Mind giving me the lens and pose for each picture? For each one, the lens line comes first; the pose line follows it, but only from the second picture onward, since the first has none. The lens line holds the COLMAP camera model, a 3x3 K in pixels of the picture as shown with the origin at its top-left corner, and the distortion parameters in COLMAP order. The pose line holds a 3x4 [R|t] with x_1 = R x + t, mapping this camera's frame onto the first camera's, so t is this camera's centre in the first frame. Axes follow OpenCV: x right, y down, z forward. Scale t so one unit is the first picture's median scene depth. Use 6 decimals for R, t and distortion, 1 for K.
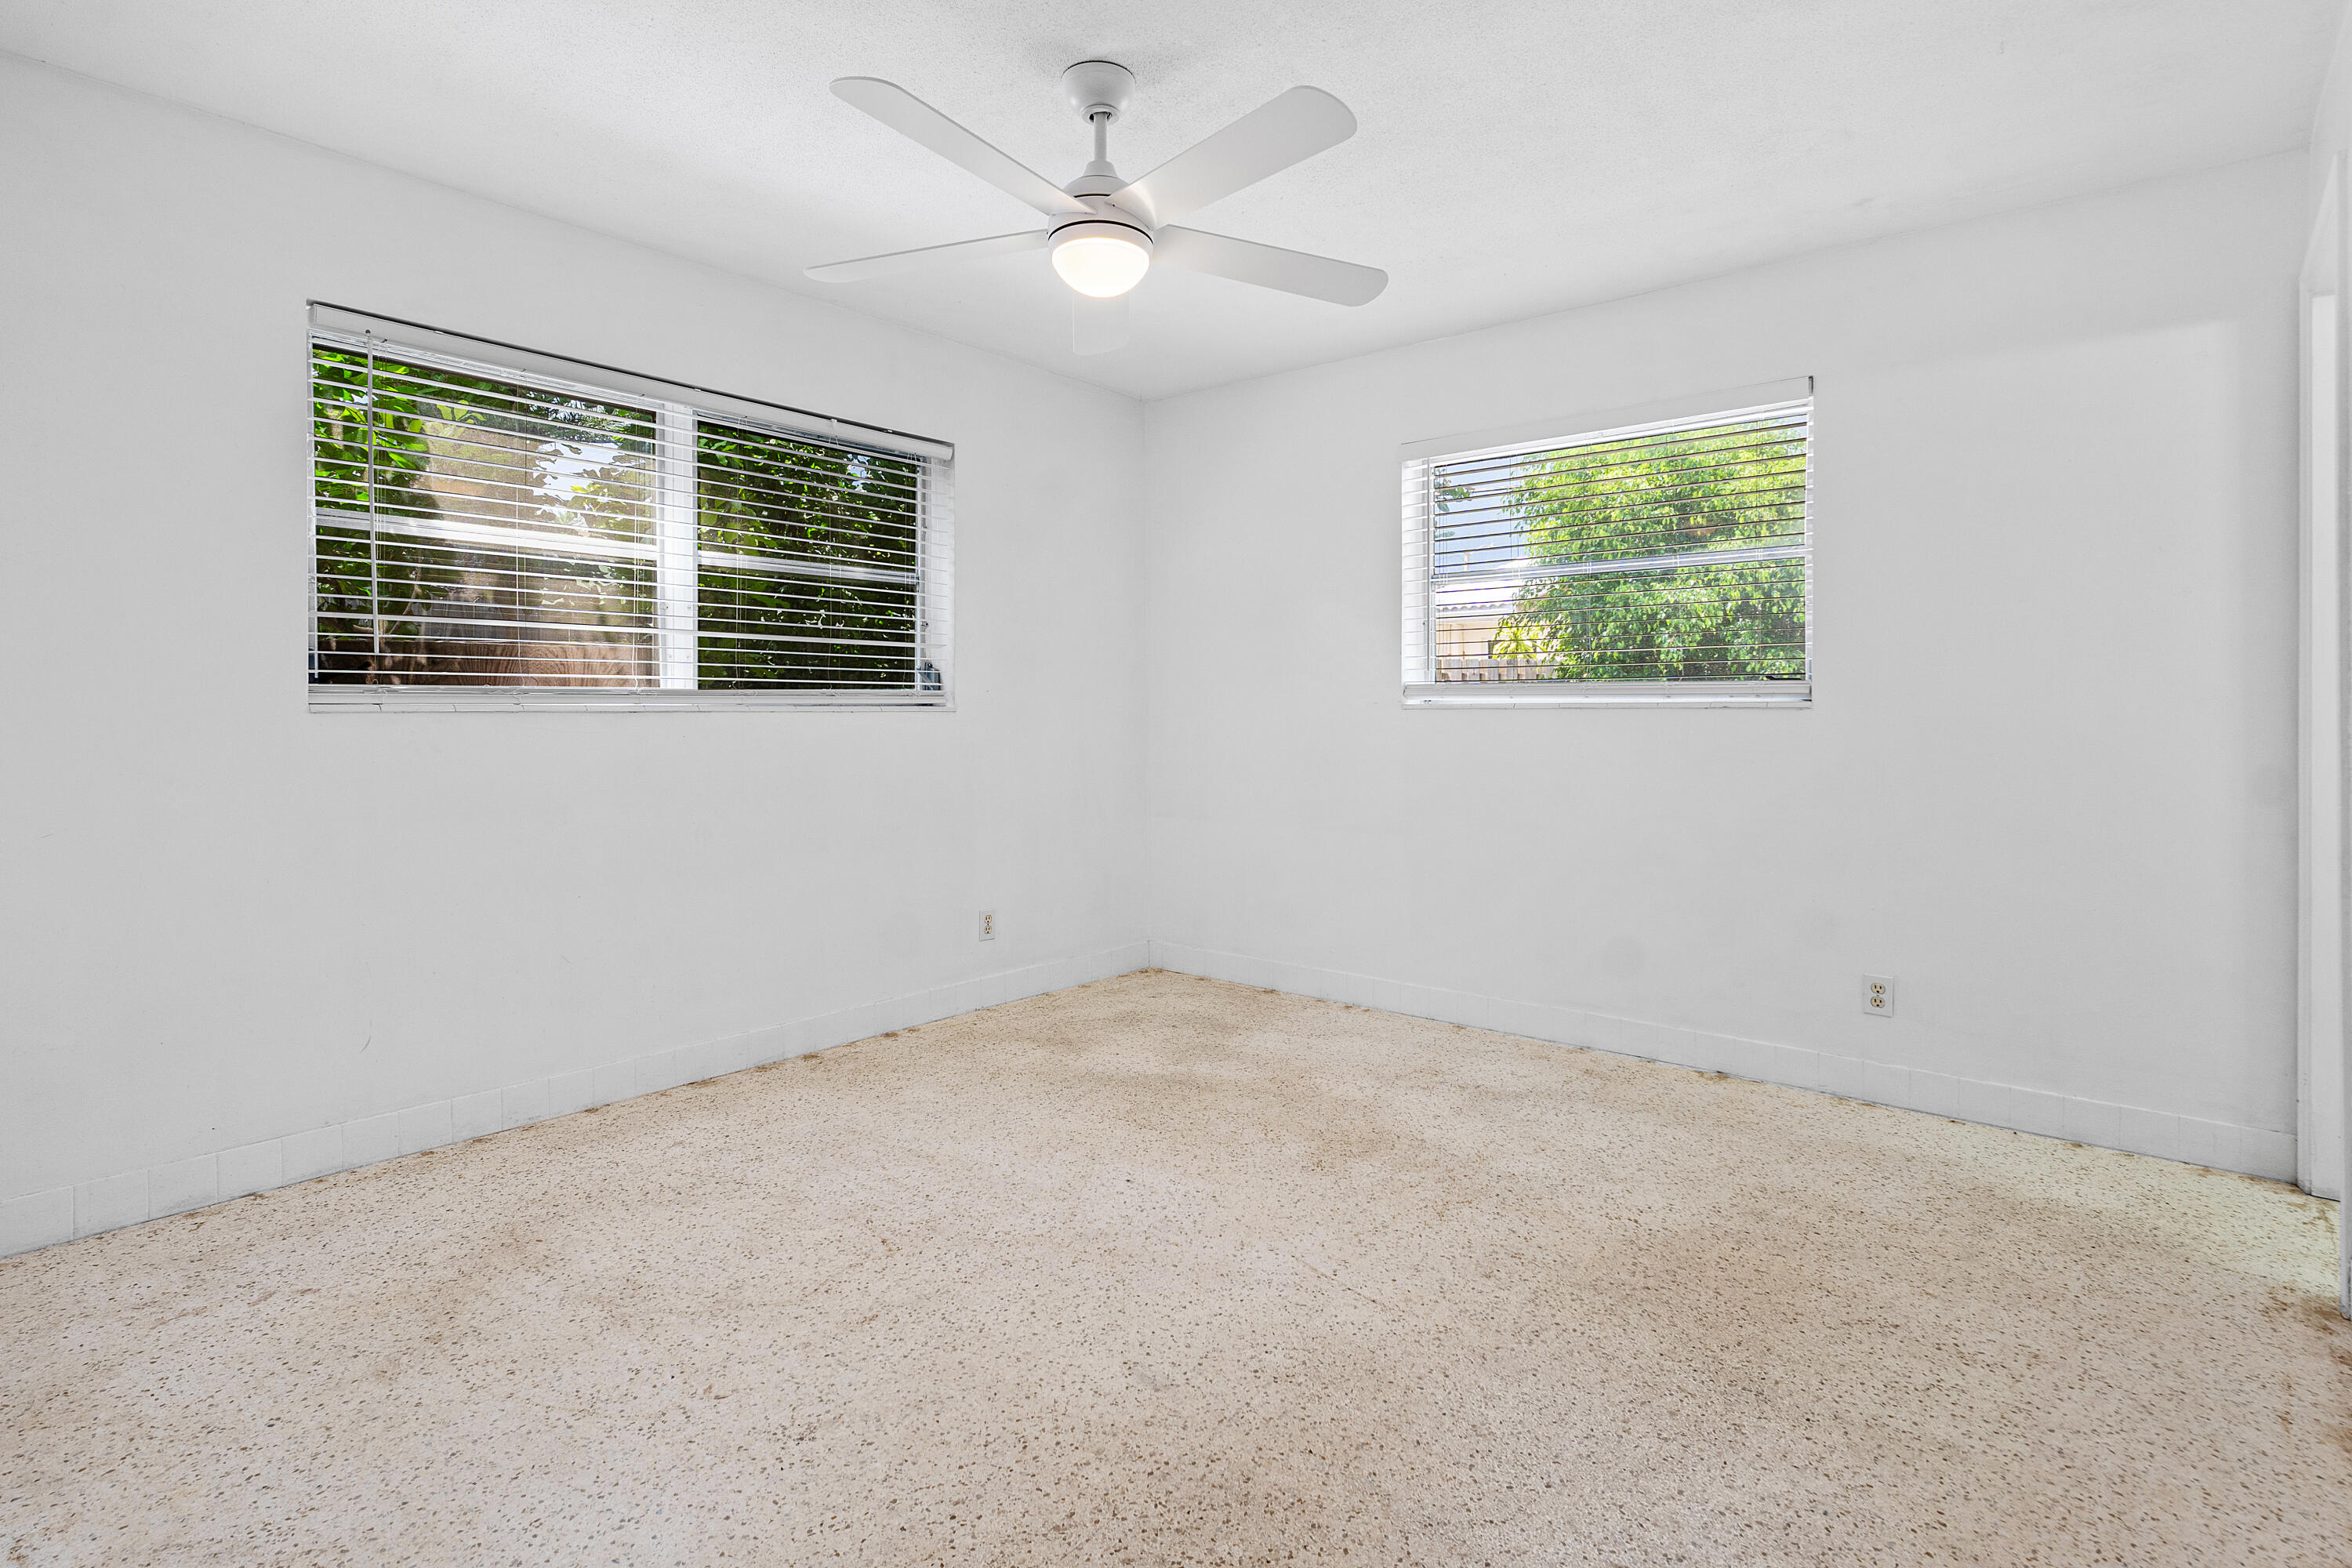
lens RADIAL K [[1172.1, 0, 1205.6], [0, 1172.1, 713.8], [0, 0, 1]] dist [0.005582, -0.001640]
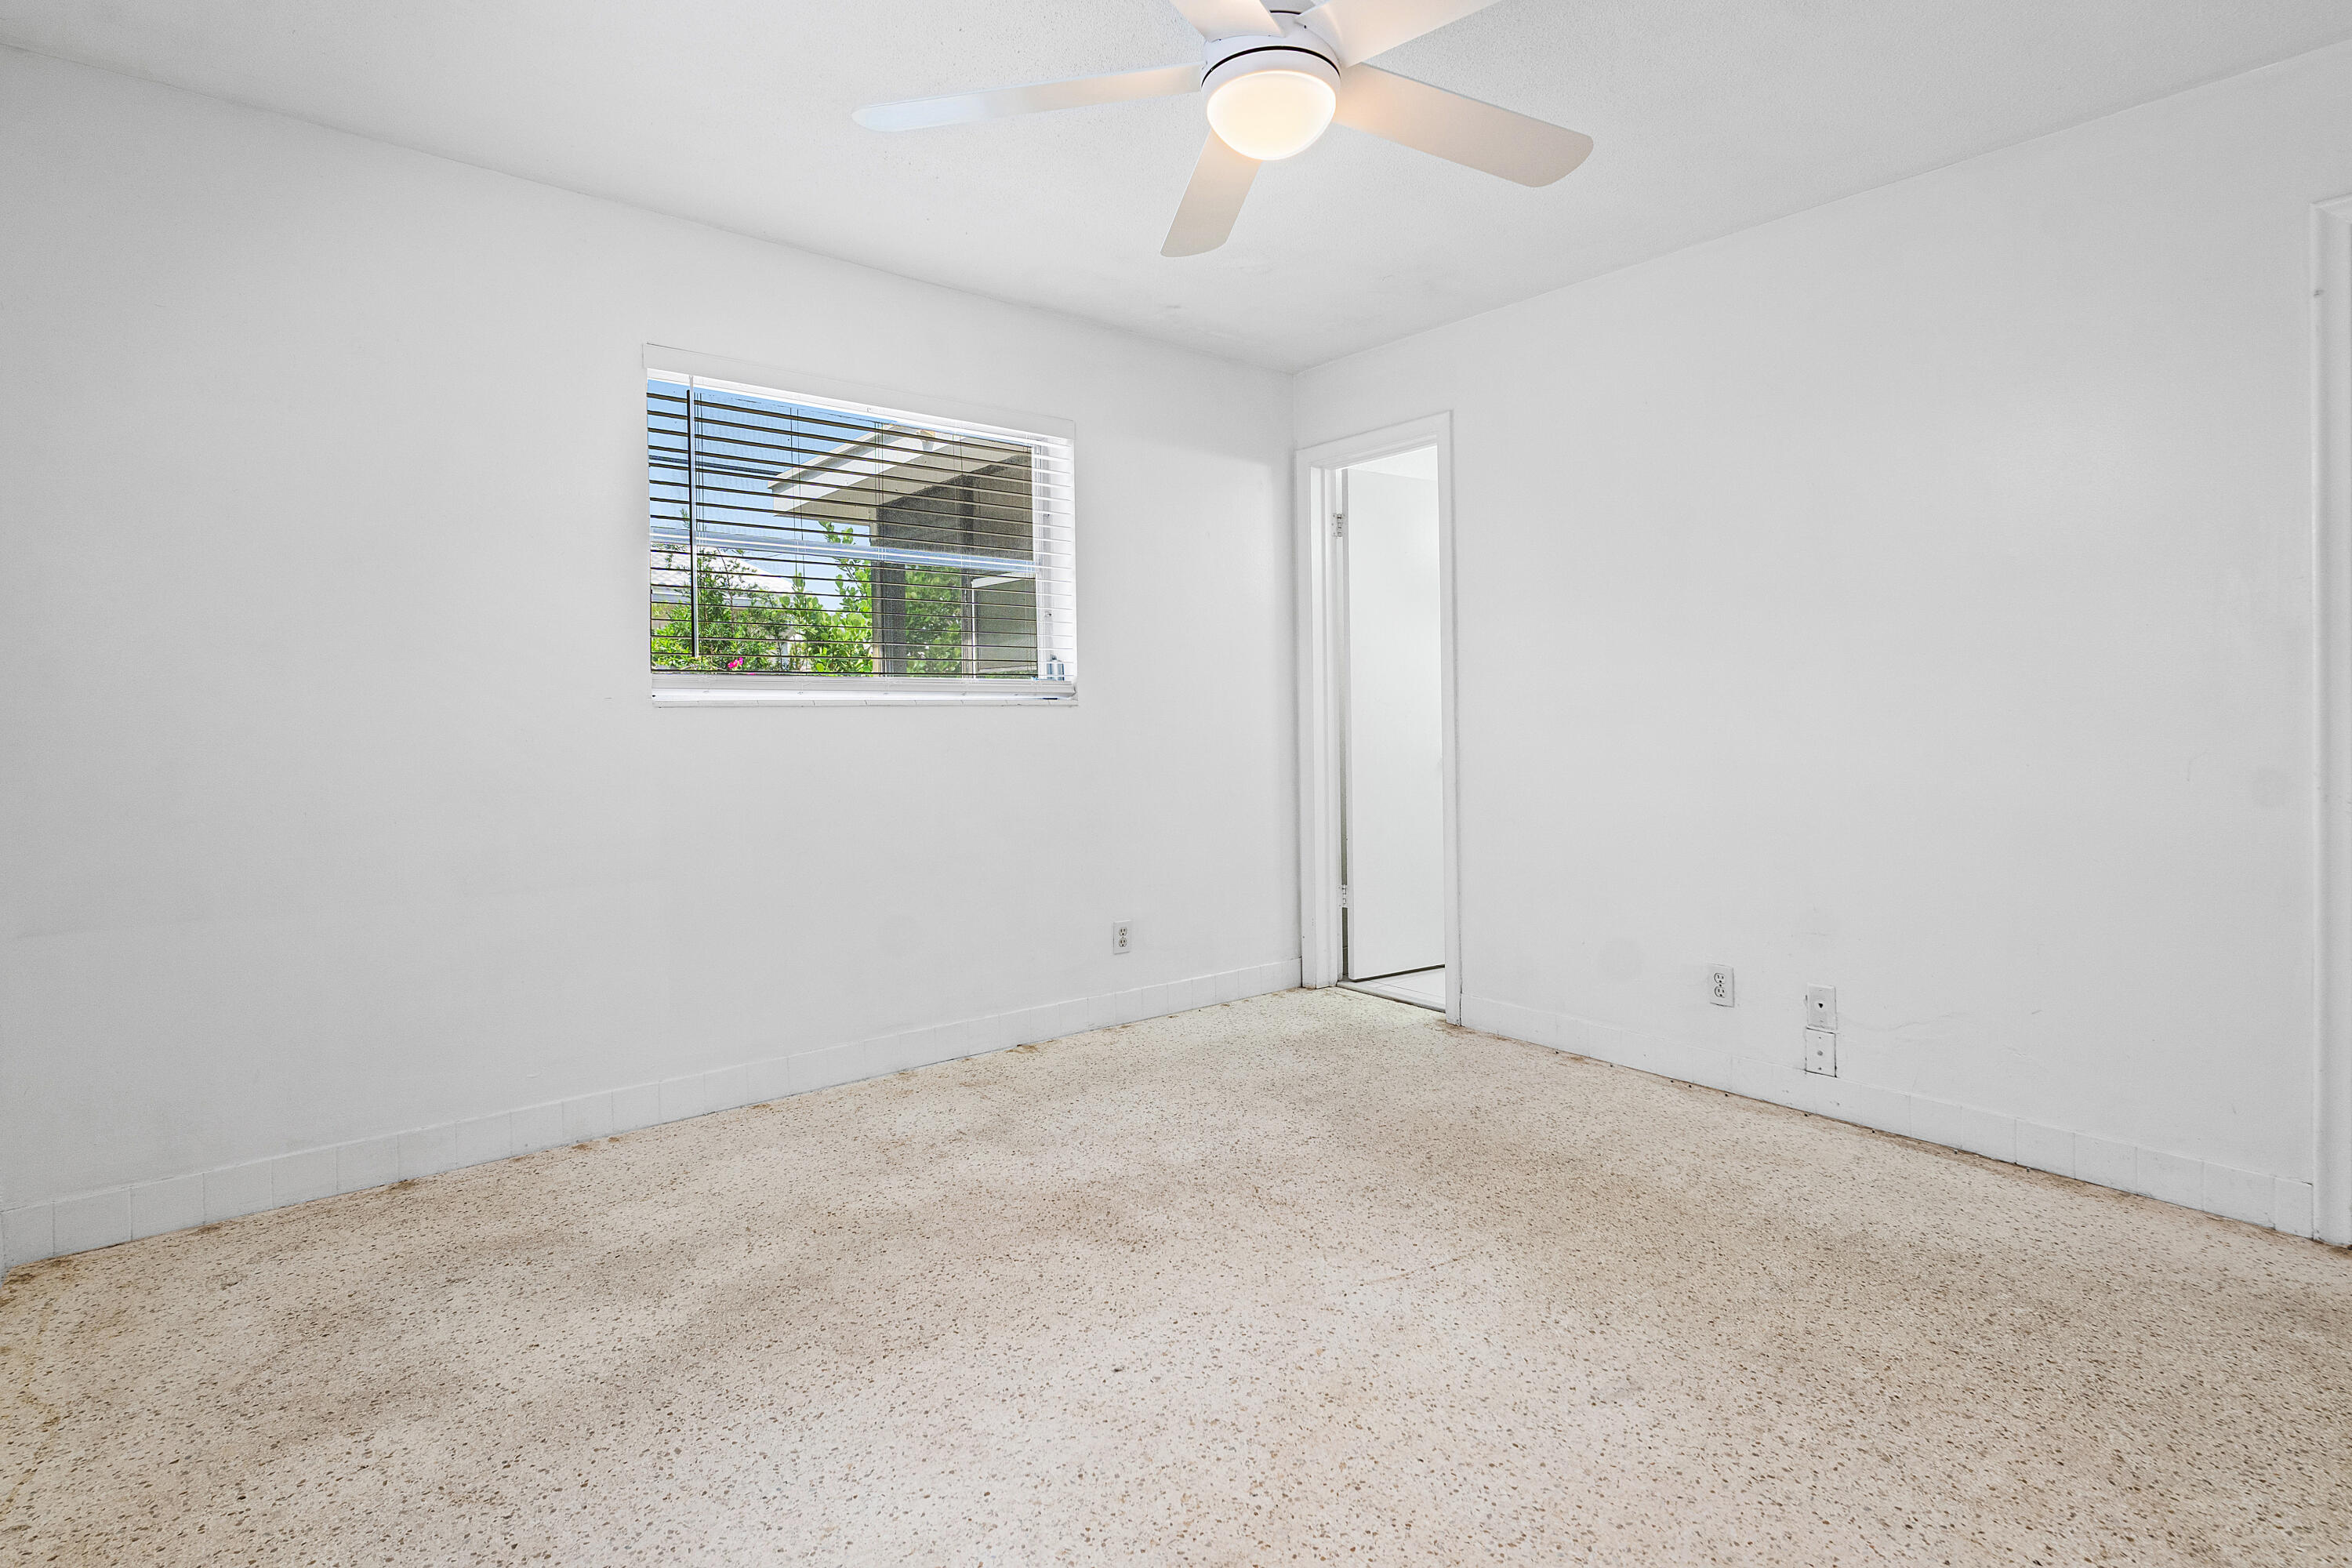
lens RADIAL K [[1172.1, 0, 1209.1], [0, 1172.1, 709.8], [0, 0, 1]] dist [0.005582, -0.001640]
pose [[0.182489, -0.000986, 0.983207, -0.747253], [0.006413, 0.999979, -0.000187, 0.000299], [-0.983187, 0.006340, 0.182491, 0.809530]]
